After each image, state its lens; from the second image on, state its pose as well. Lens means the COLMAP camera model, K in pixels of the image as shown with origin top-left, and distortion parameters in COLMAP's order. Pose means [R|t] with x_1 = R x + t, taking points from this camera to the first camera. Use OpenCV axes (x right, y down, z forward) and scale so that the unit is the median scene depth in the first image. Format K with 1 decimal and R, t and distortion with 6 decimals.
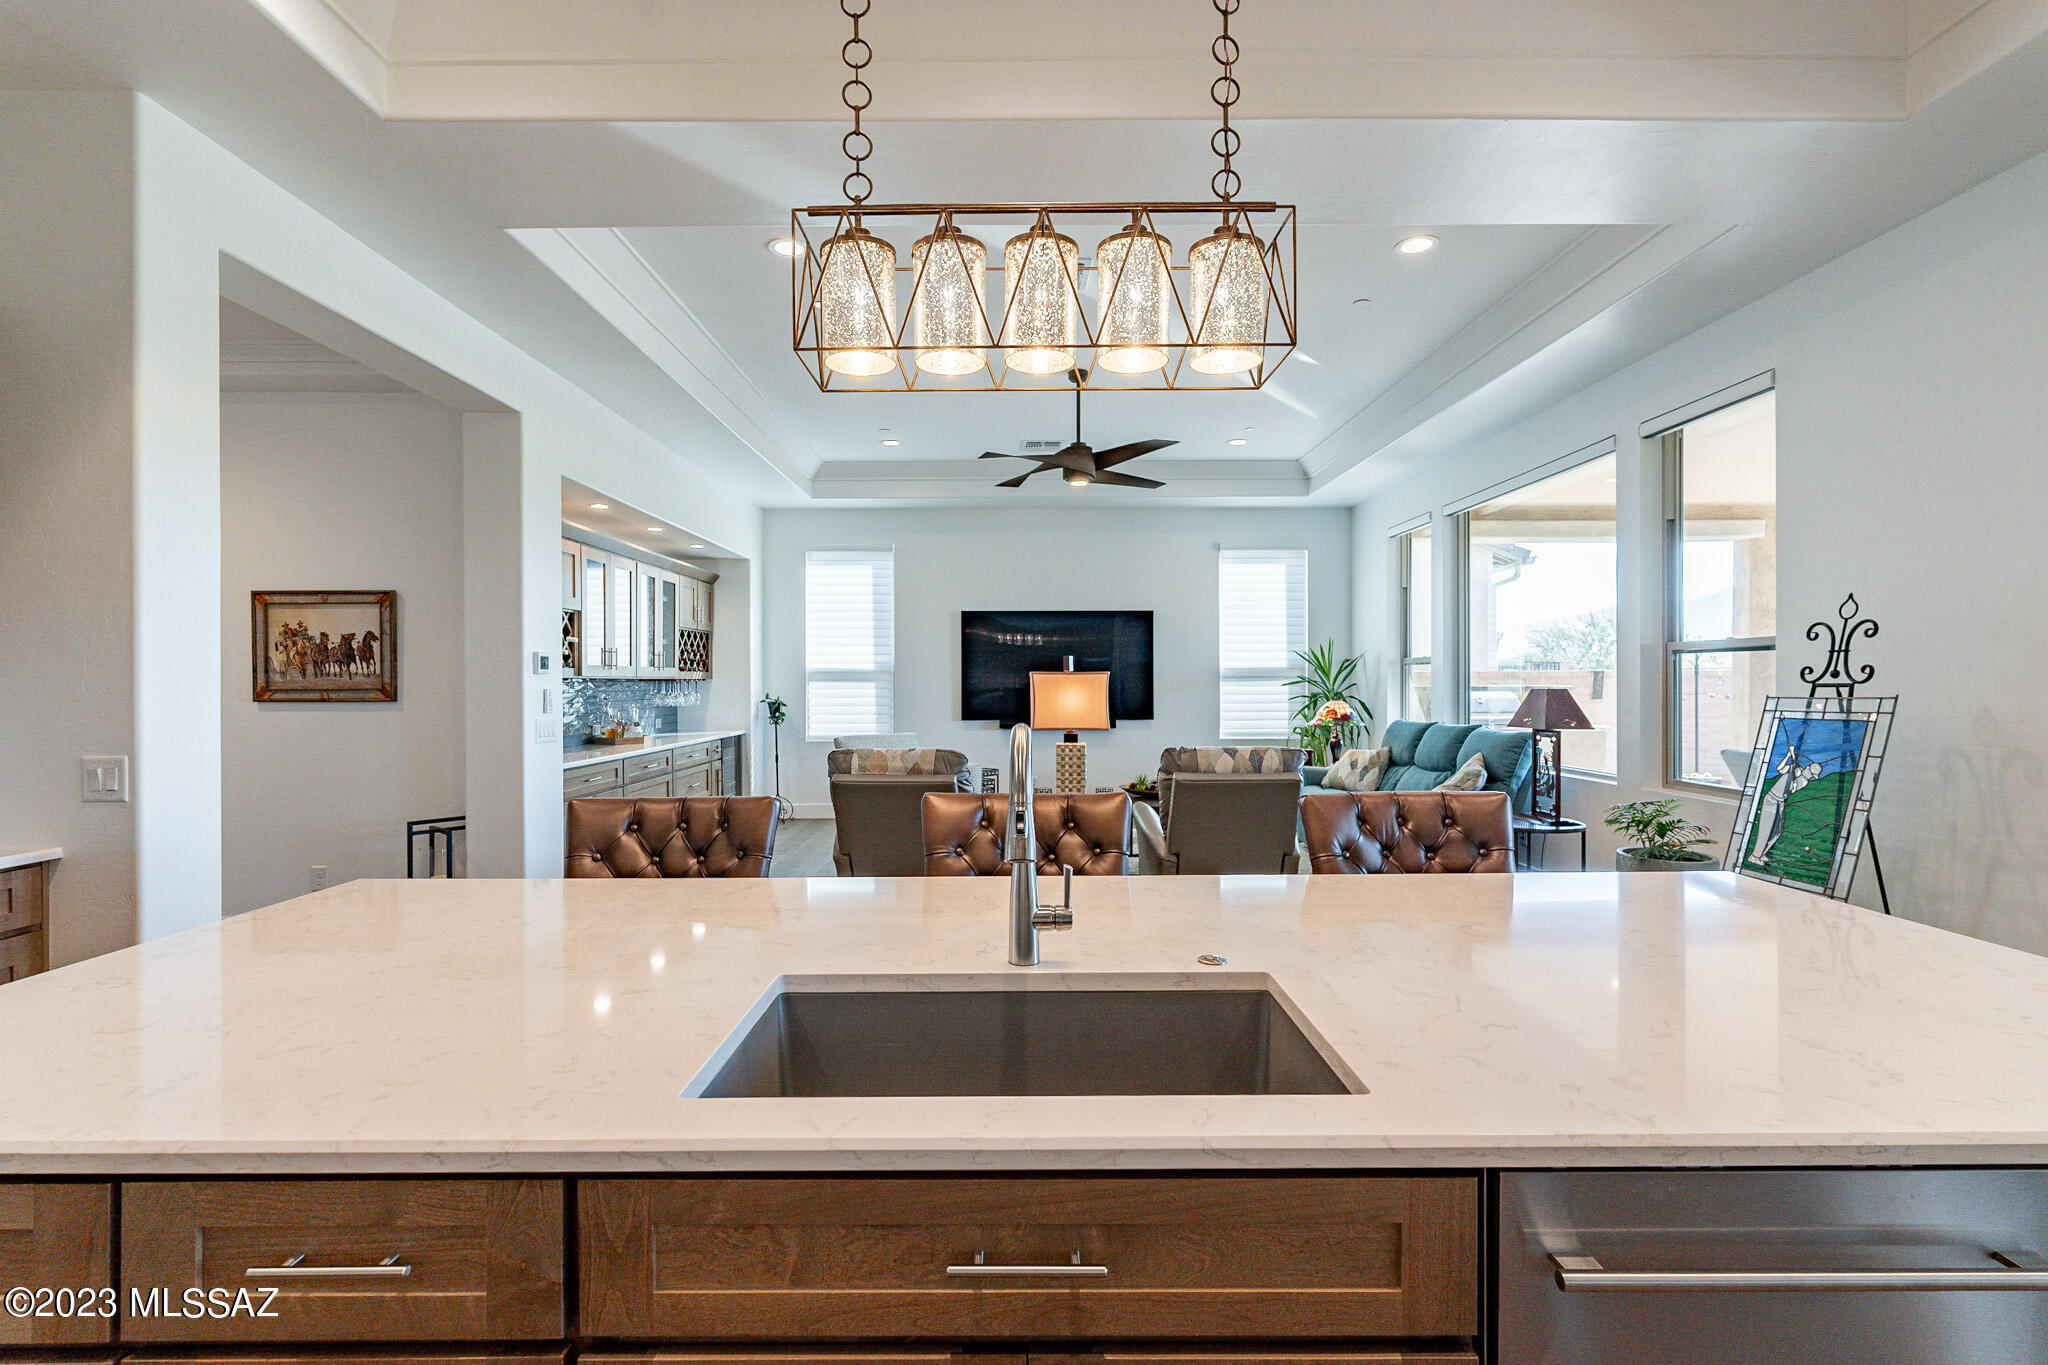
lens RADIAL K [[922.8, 0, 1010.0], [0, 922.8, 684.9], [0, 0, 1]] dist [-0.002486, 0.000536]
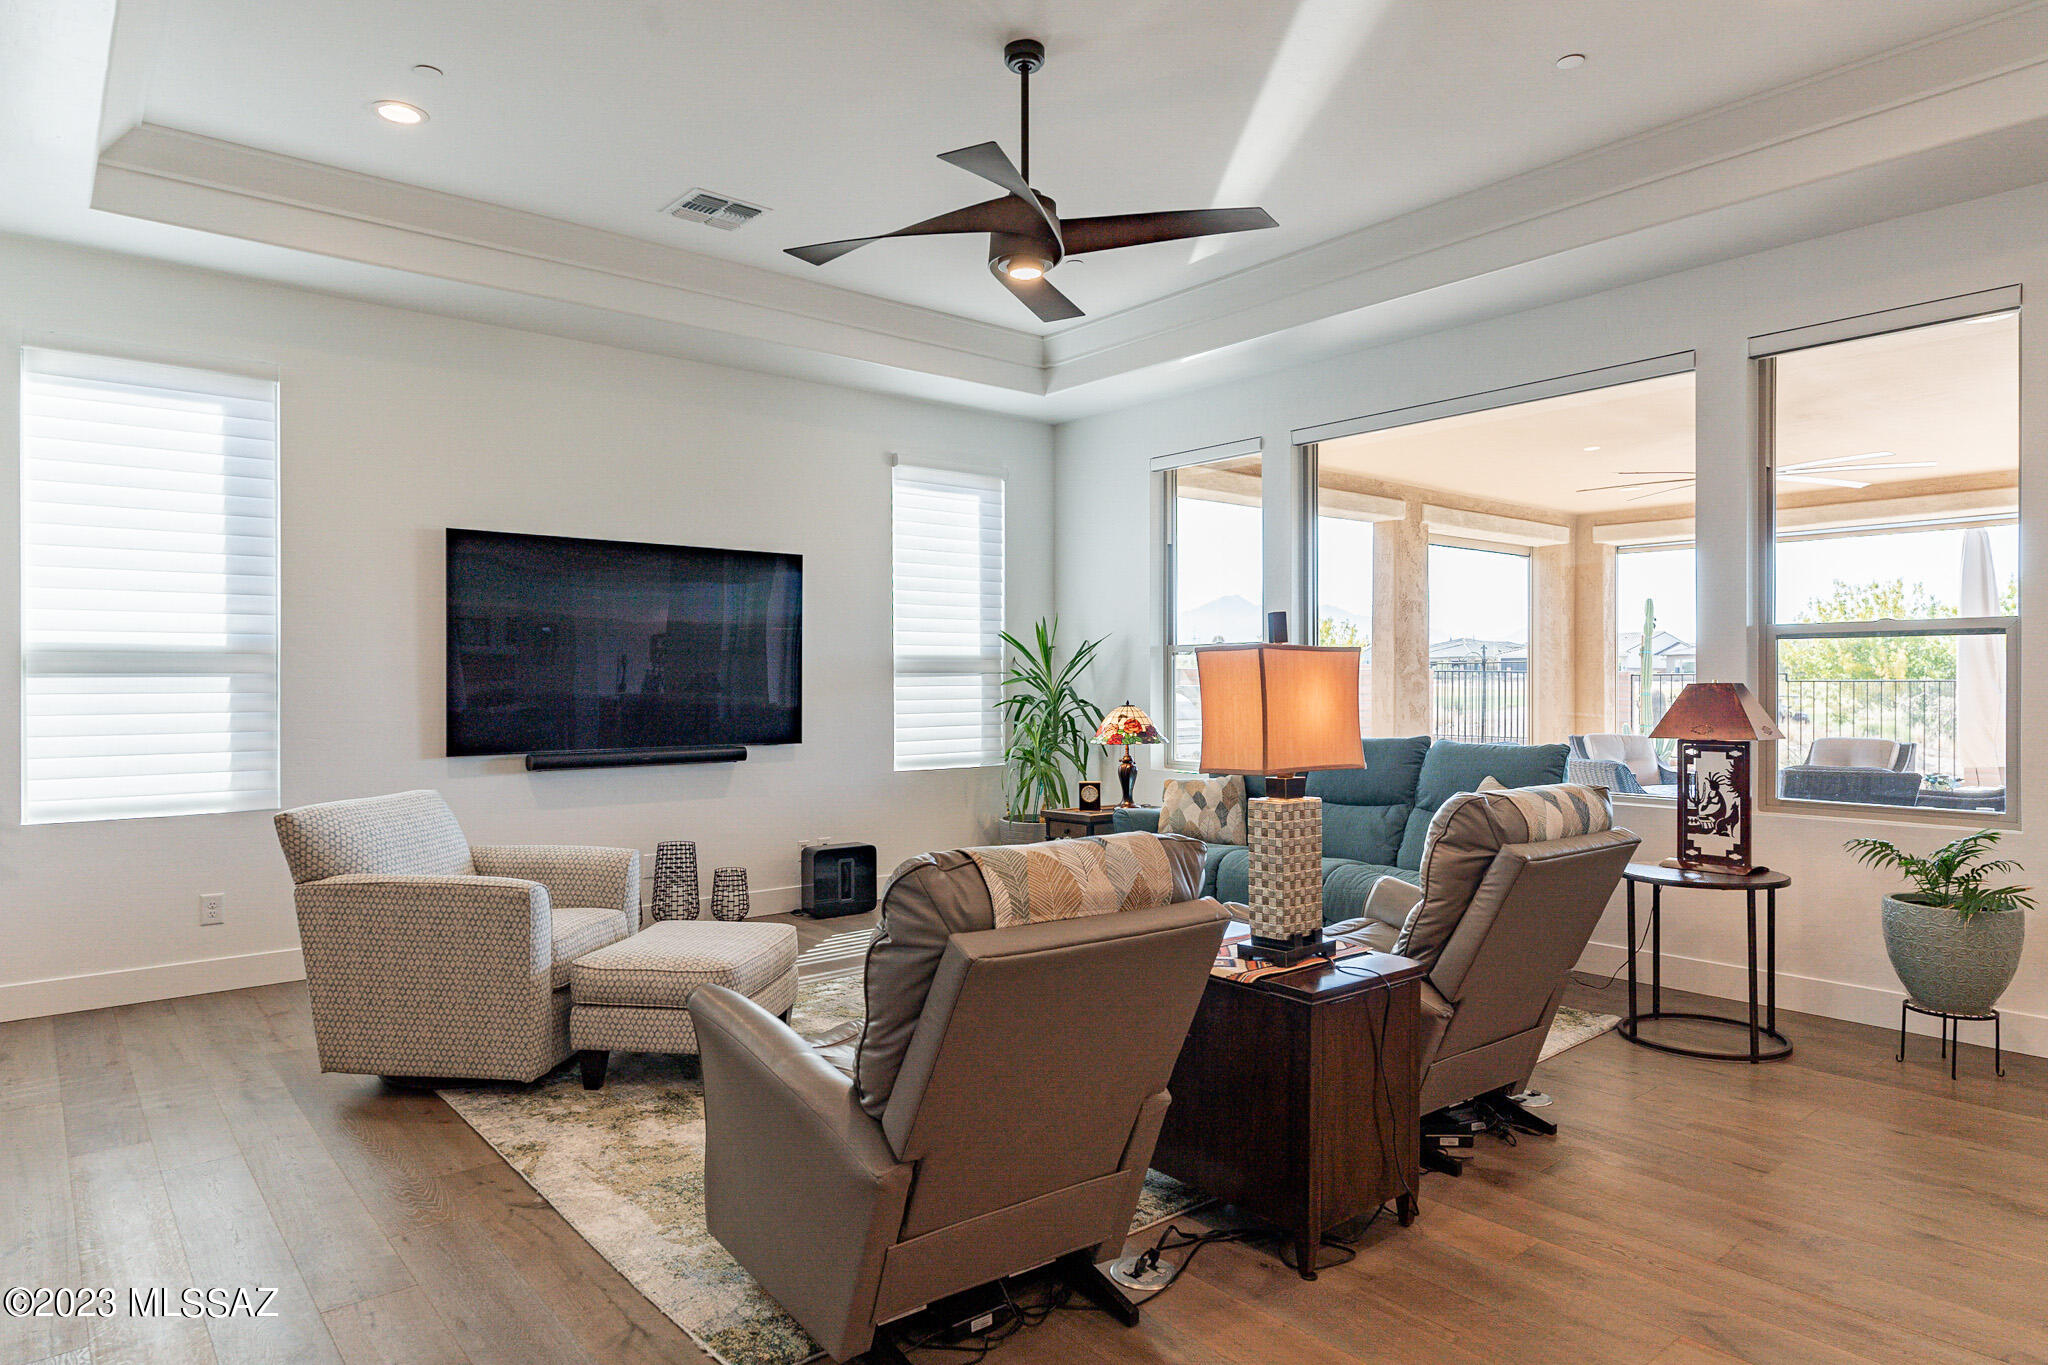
lens RADIAL K [[1221.8, 0, 1046.5], [0, 1221.8, 680.6], [0, 0, 1]] dist [0.003636, 0.001915]
pose [[0.768564, 0.002370, 0.639769, -0.425123], [0.002524, 0.999974, -0.006737, 0.007361], [-0.639768, 0.006793, 0.768538, 0.608534]]
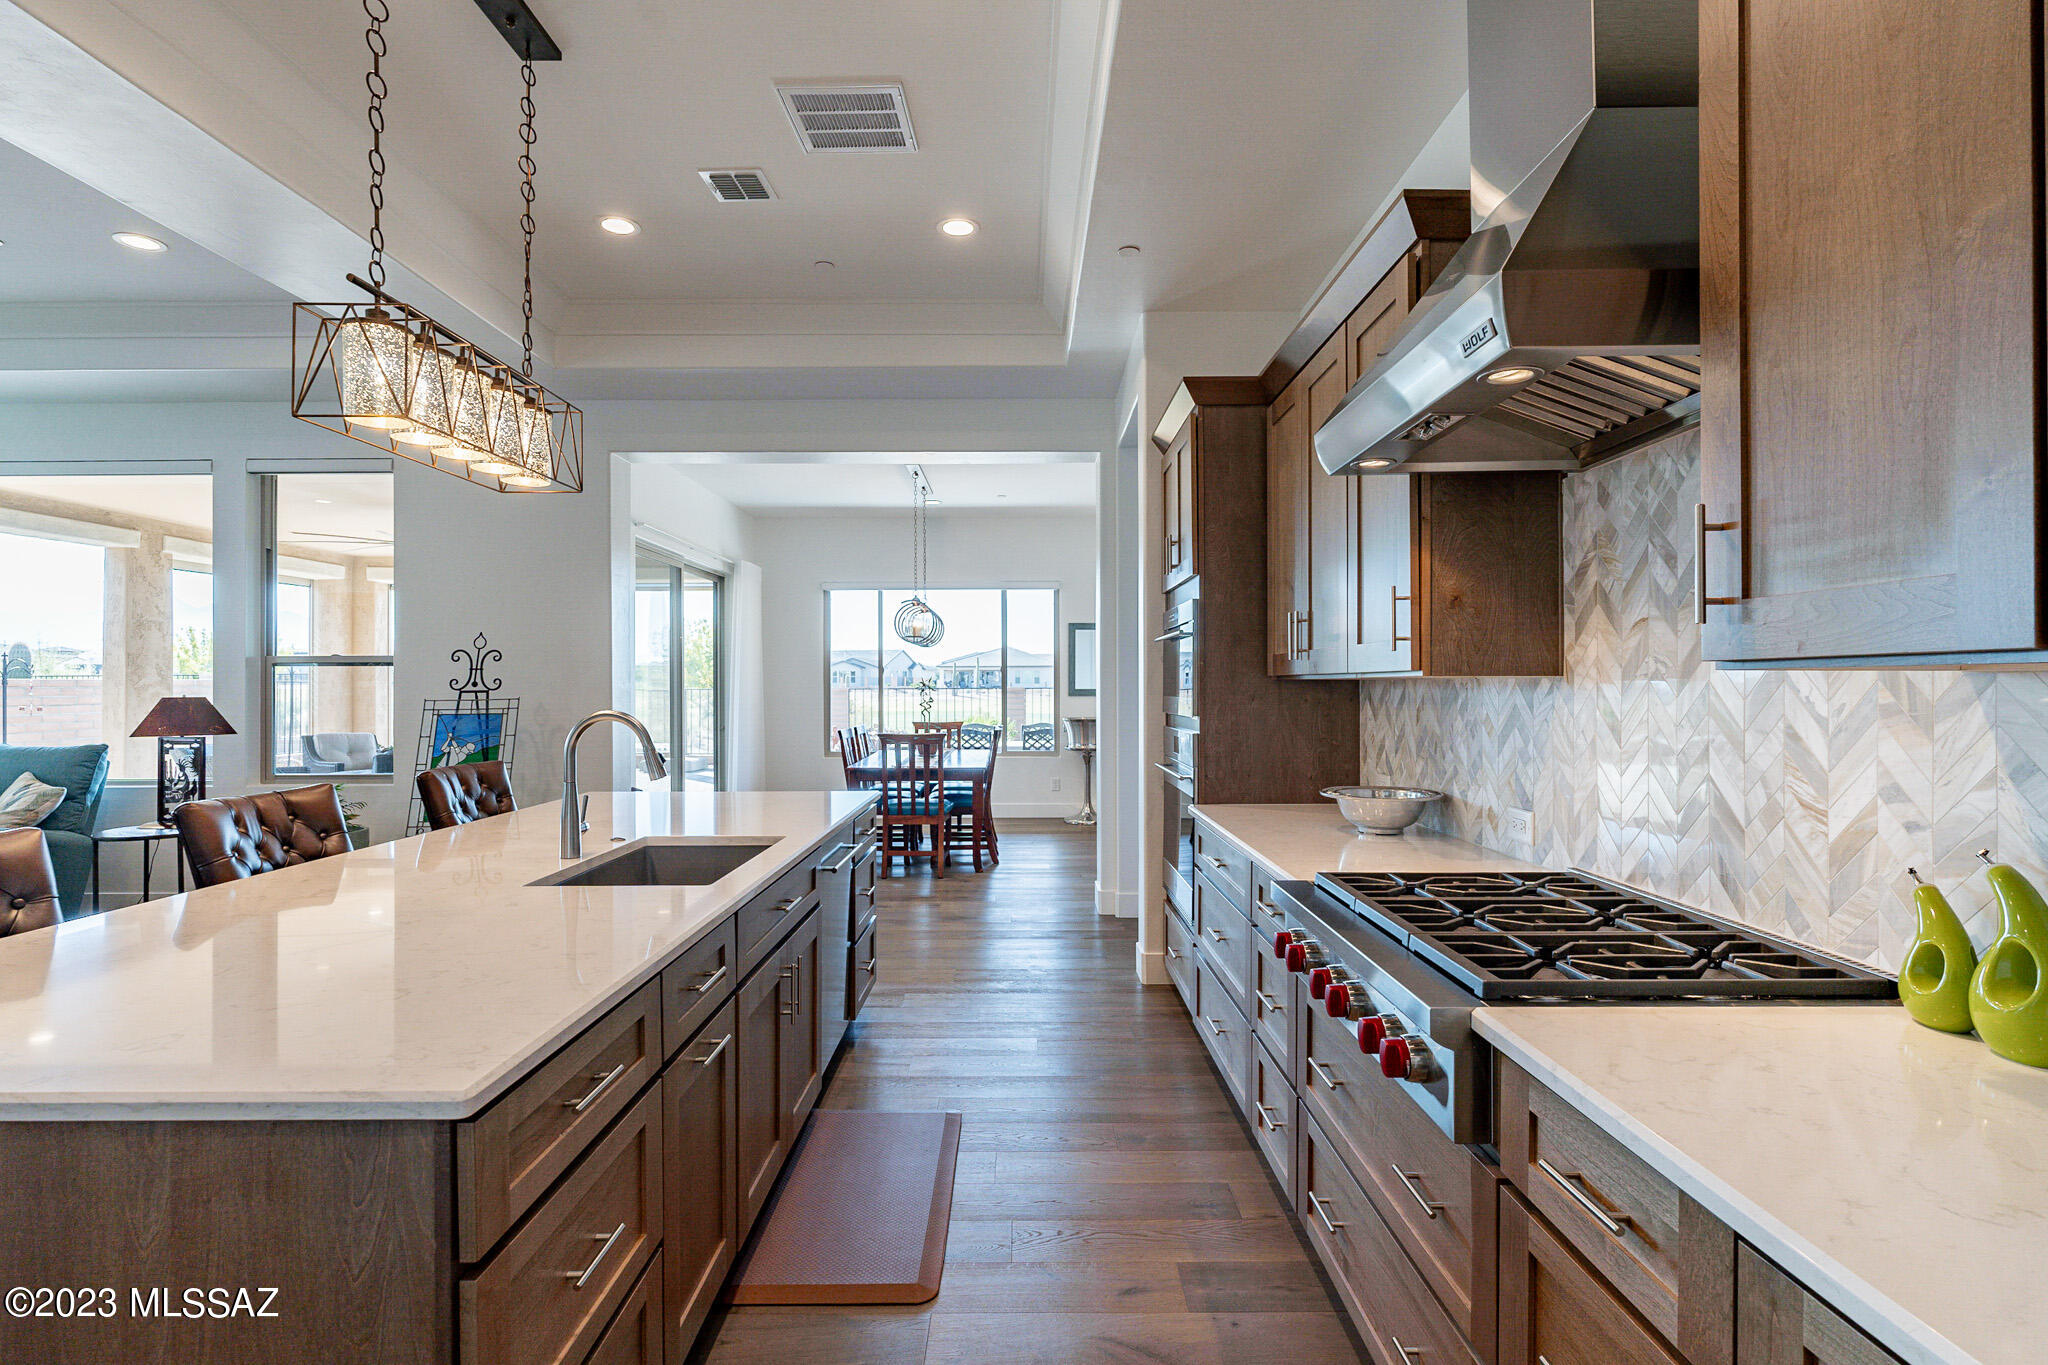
lens RADIAL K [[1015.5, 0, 1012.4], [0, 1015.5, 682.1], [0, 0, 1]] dist [-0.006938, 0.003920]
pose [[0.016214, 0.006959, 0.999844, -0.536564], [0.007720, 0.999945, -0.007085, 0.002464], [-0.999839, 0.007834, 0.016160, 0.057239]]
